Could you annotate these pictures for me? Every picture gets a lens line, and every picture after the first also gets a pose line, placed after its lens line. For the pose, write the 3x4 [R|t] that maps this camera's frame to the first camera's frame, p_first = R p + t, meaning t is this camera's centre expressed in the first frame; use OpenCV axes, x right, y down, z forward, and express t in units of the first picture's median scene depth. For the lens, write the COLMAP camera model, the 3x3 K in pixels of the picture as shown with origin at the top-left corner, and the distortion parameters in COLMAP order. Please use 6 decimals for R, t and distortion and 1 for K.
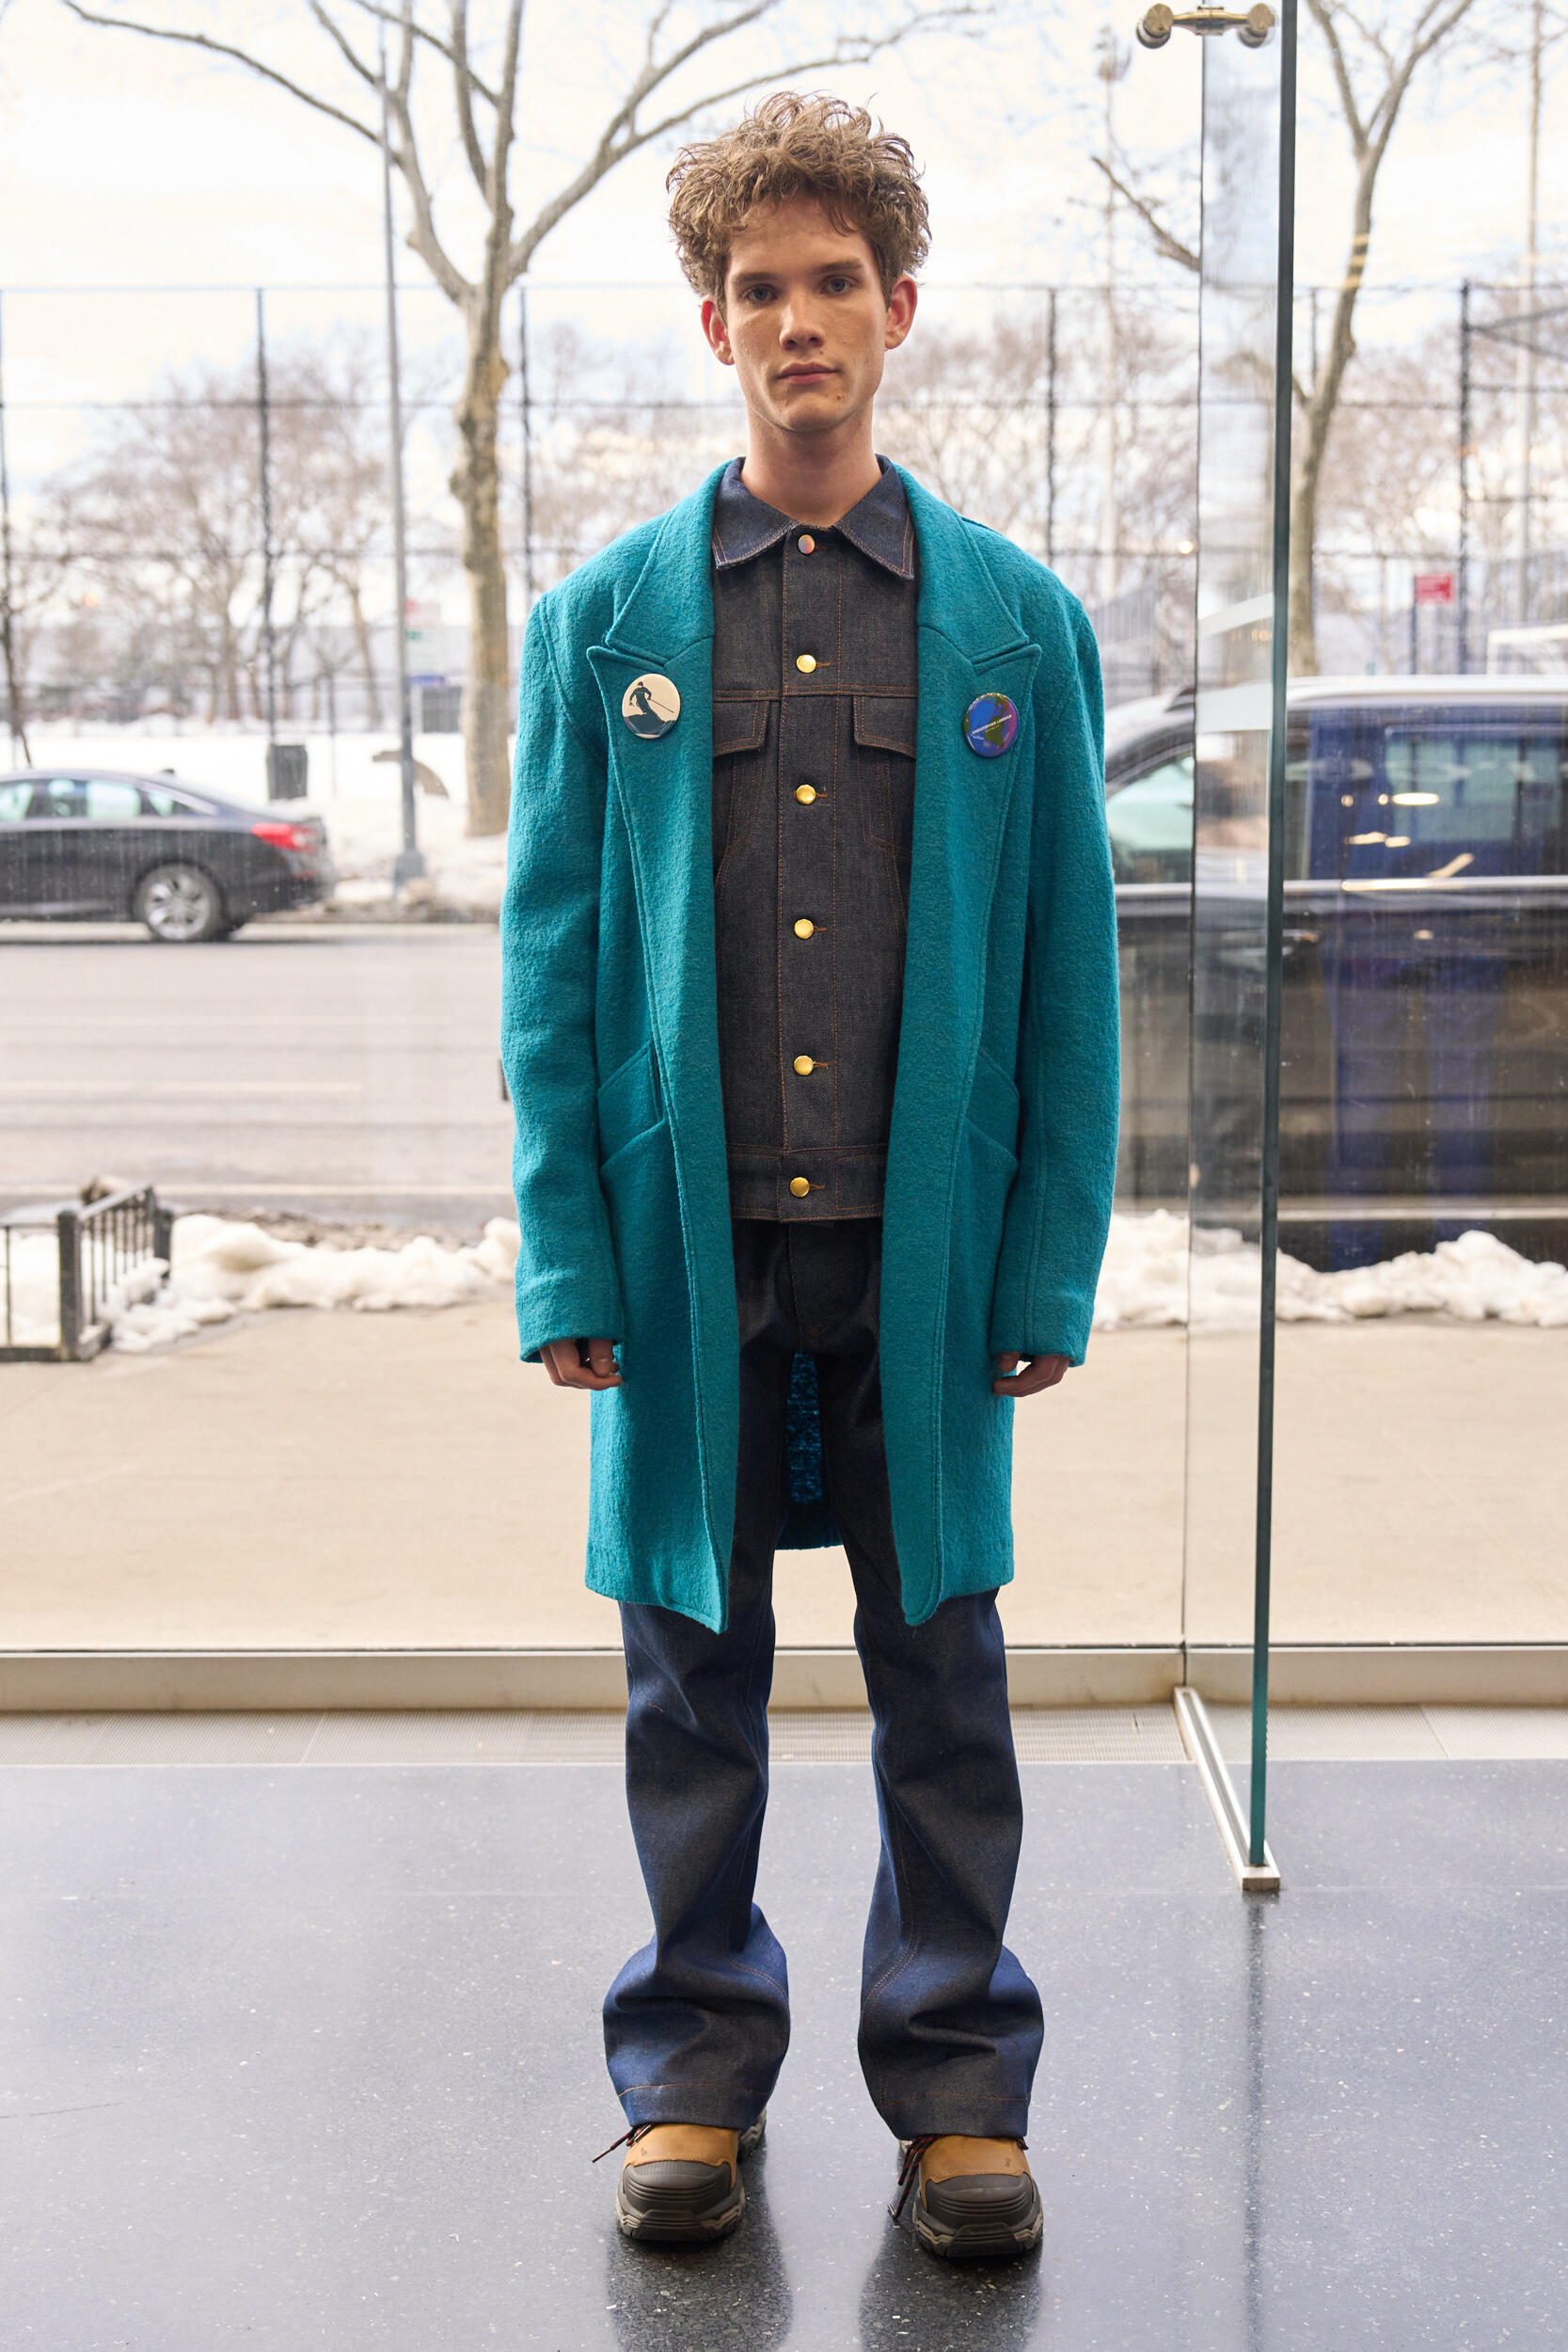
lens RADIAL K [[2778.0, 0, 833.5], [0, 2778.0, 1239.1], [0, 0, 1]] dist [-0.004374, 0.043358]
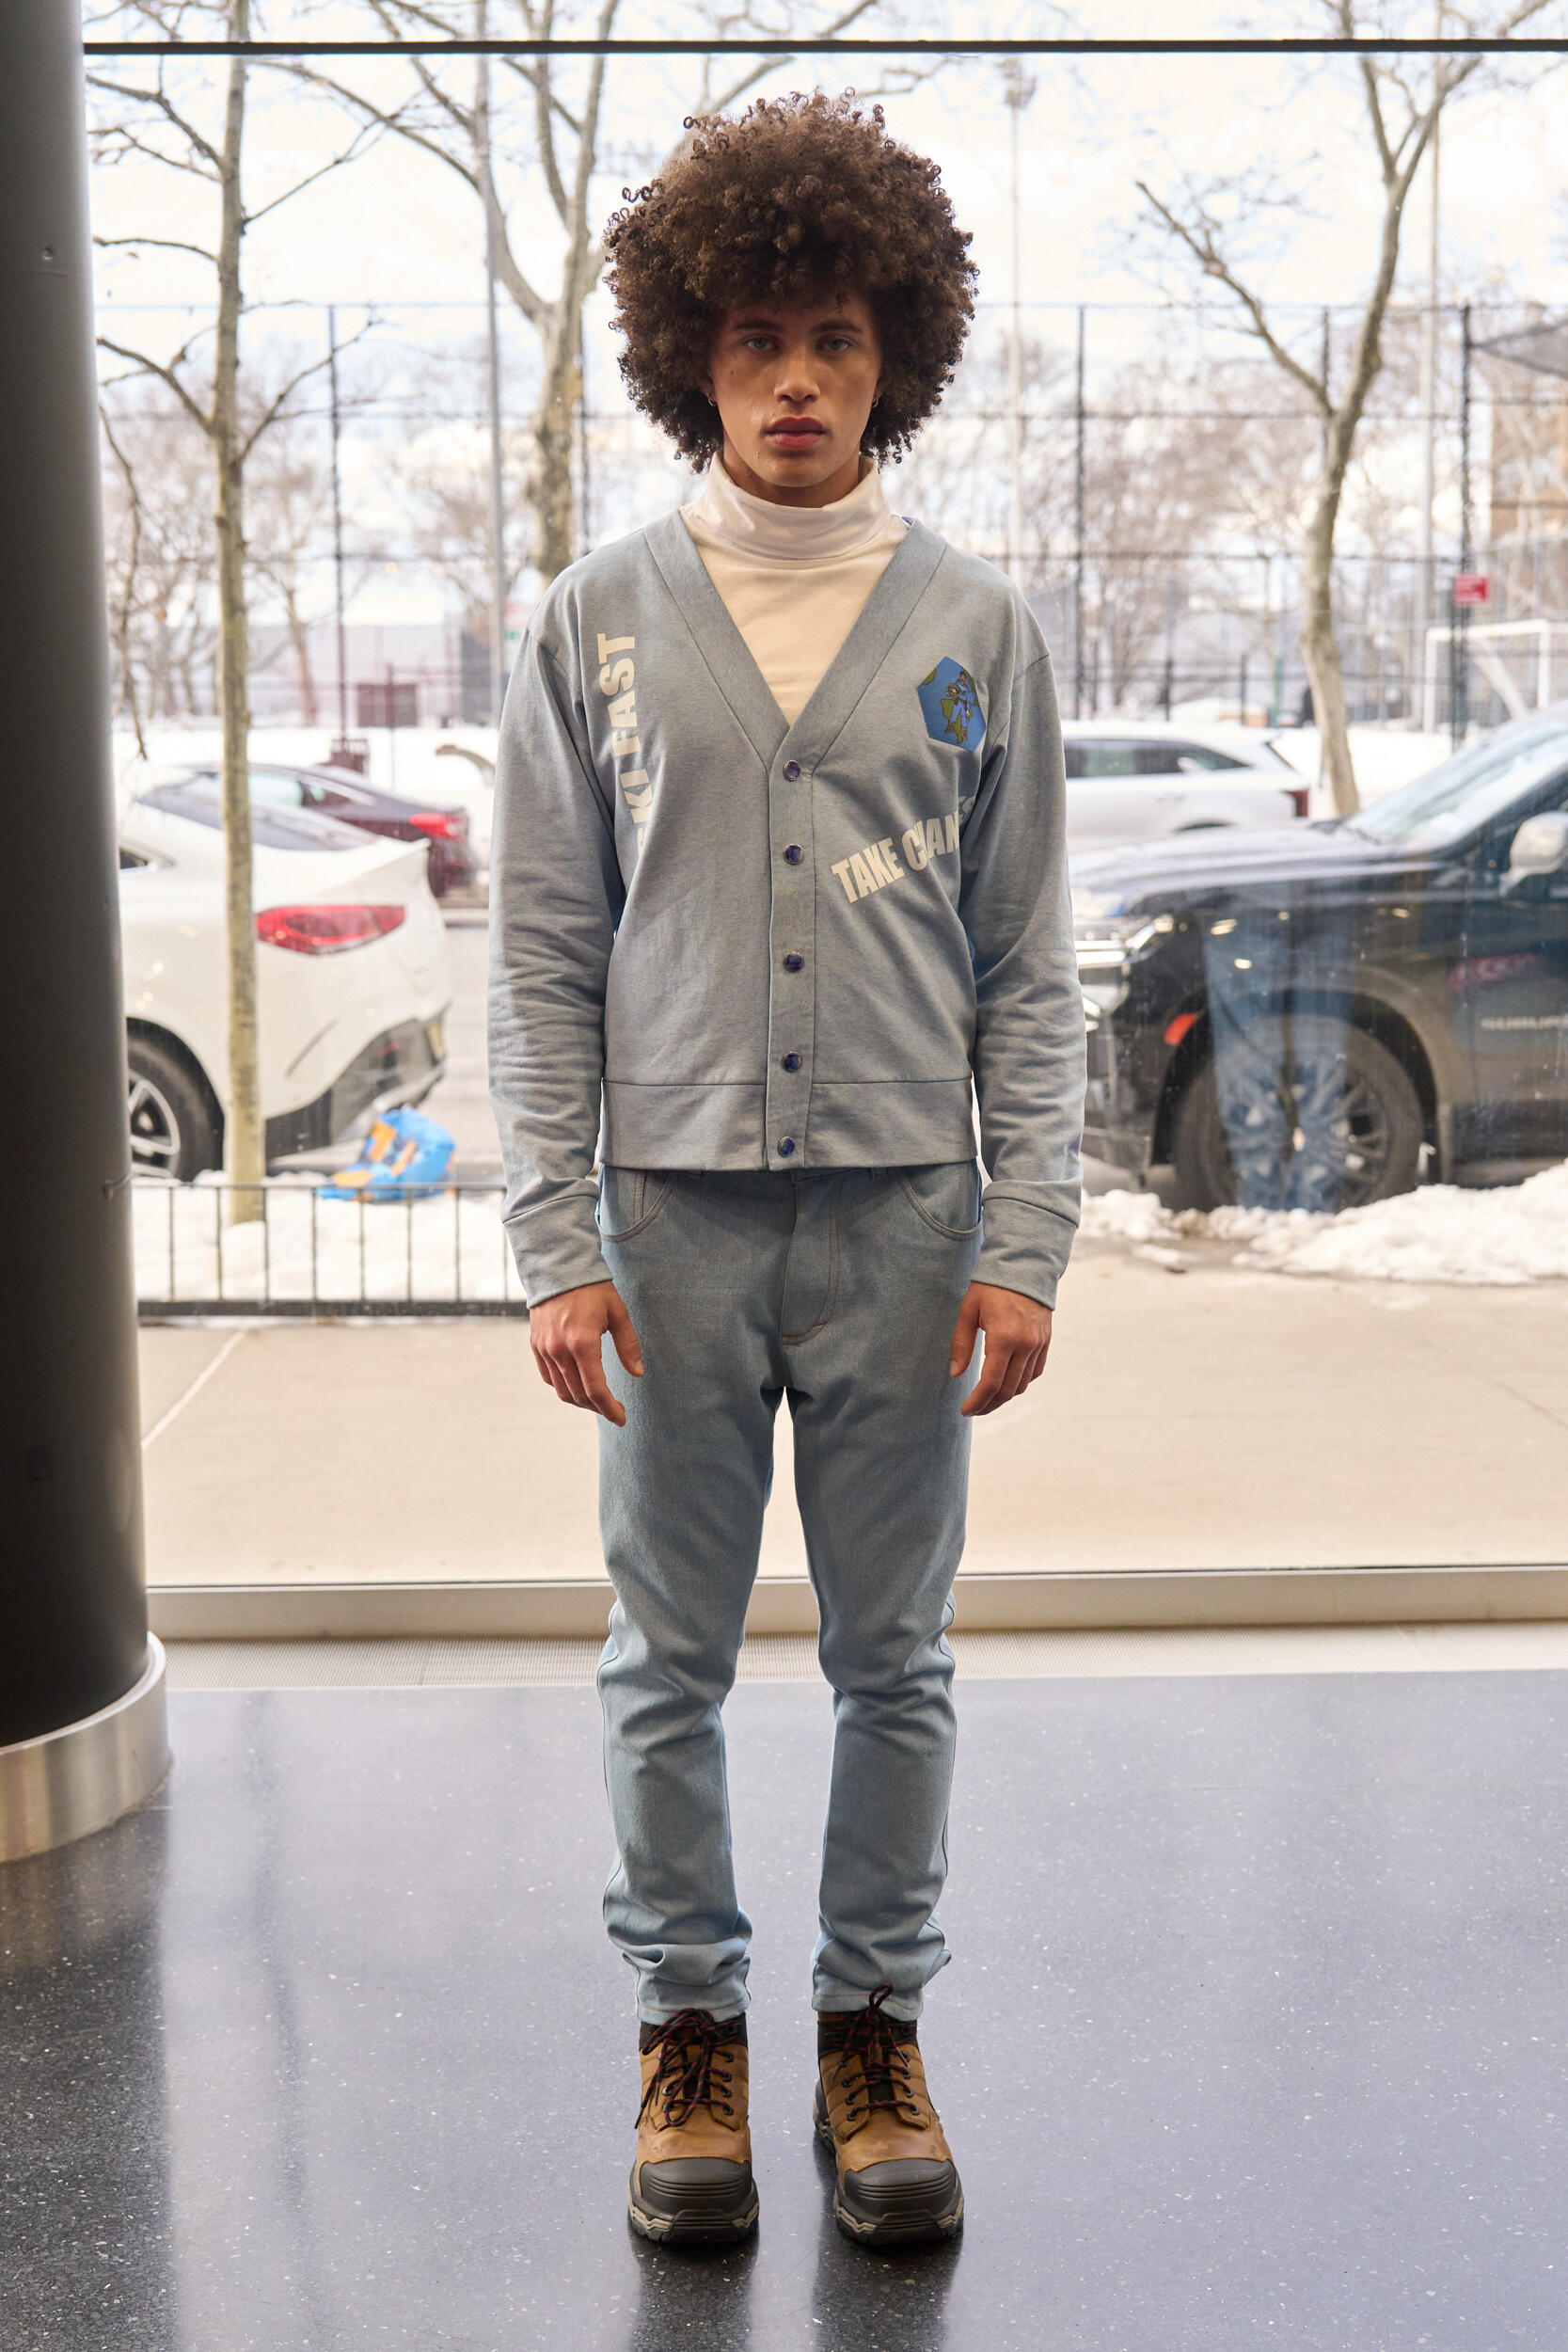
lens RADIAL K [[2639.1, 0, 770.4], [0, 2639.1, 1233.0], [0, 0, 1]] dist [-0.017299, 0.013672]
pose [[0.999654, -0.008362, 0.024950, -0.072663], [0.008120, 0.999919, 0.009783, 0.000647], [-0.025029, -0.009577, 0.999641, -0.004763]]
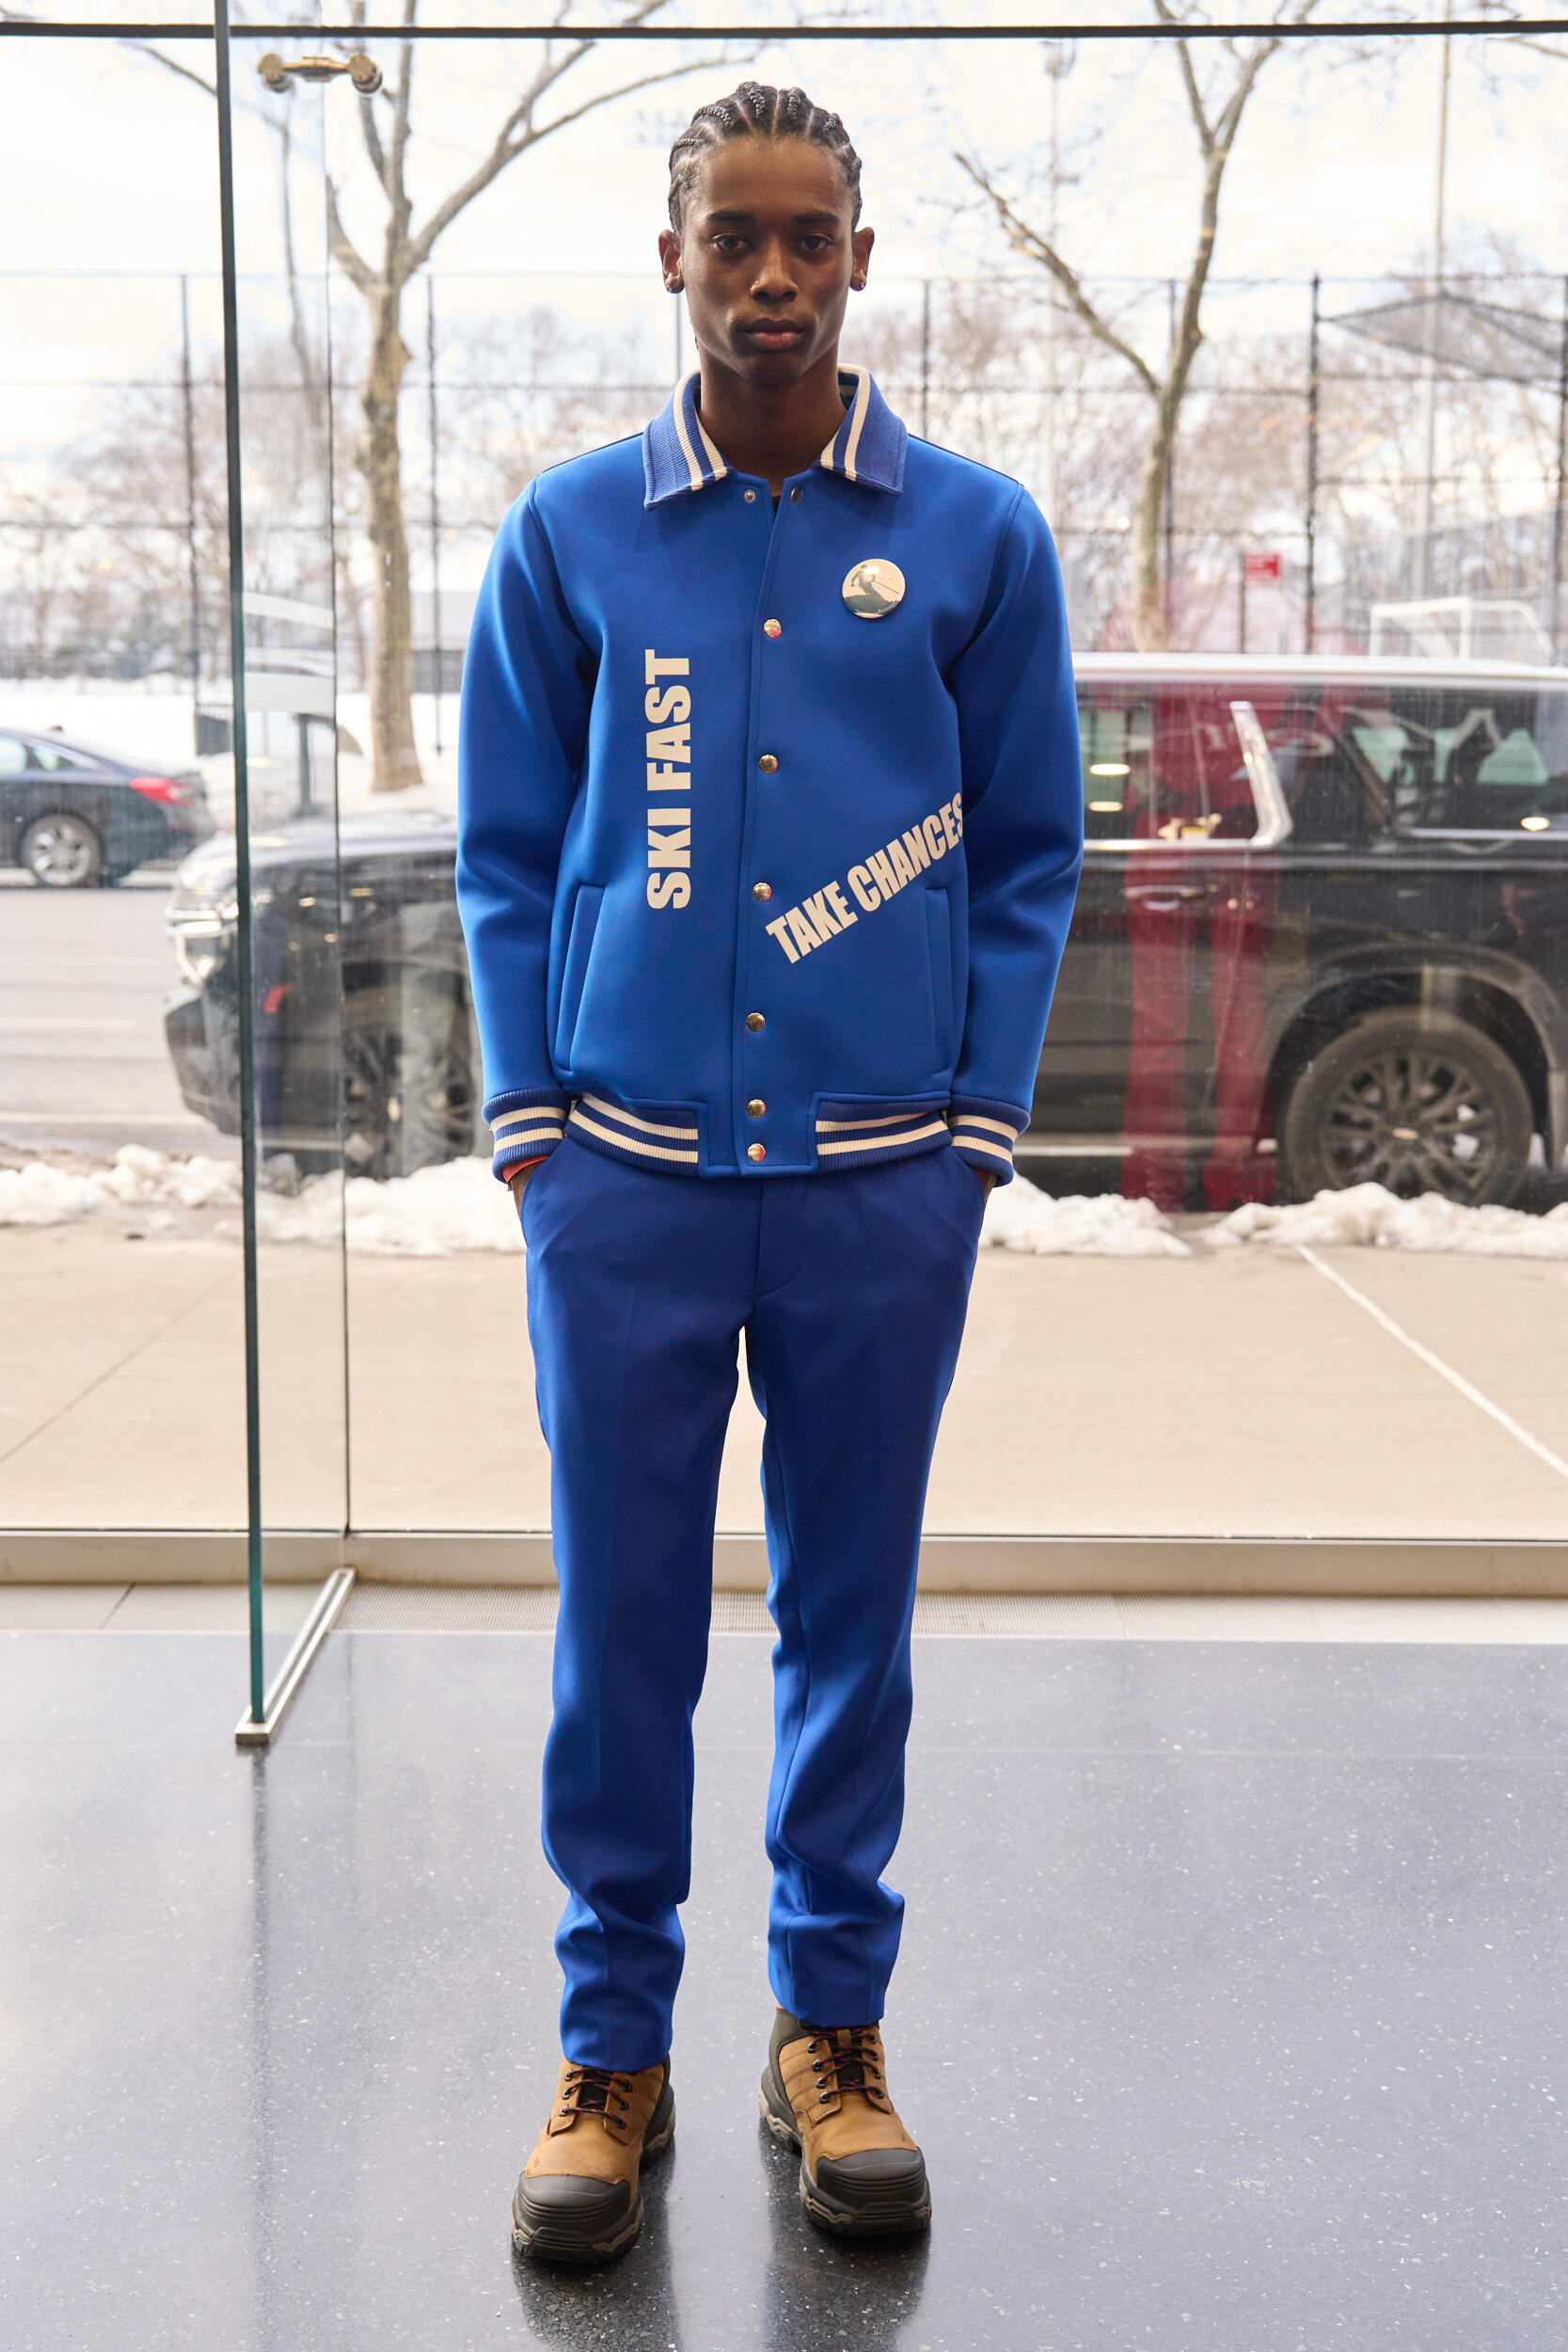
lens RADIAL K [[2588.8, 0, 775.0], [0, 2588.8, 1231.5], [0, 0, 1]] dist [0.014335, 0.017532]
pose [[0.999828, 0.011017, -0.014891, 0.042473], [-0.010661, 0.999660, 0.023784, -0.000129], [0.015148, -0.023622, 0.999606, -0.004489]]
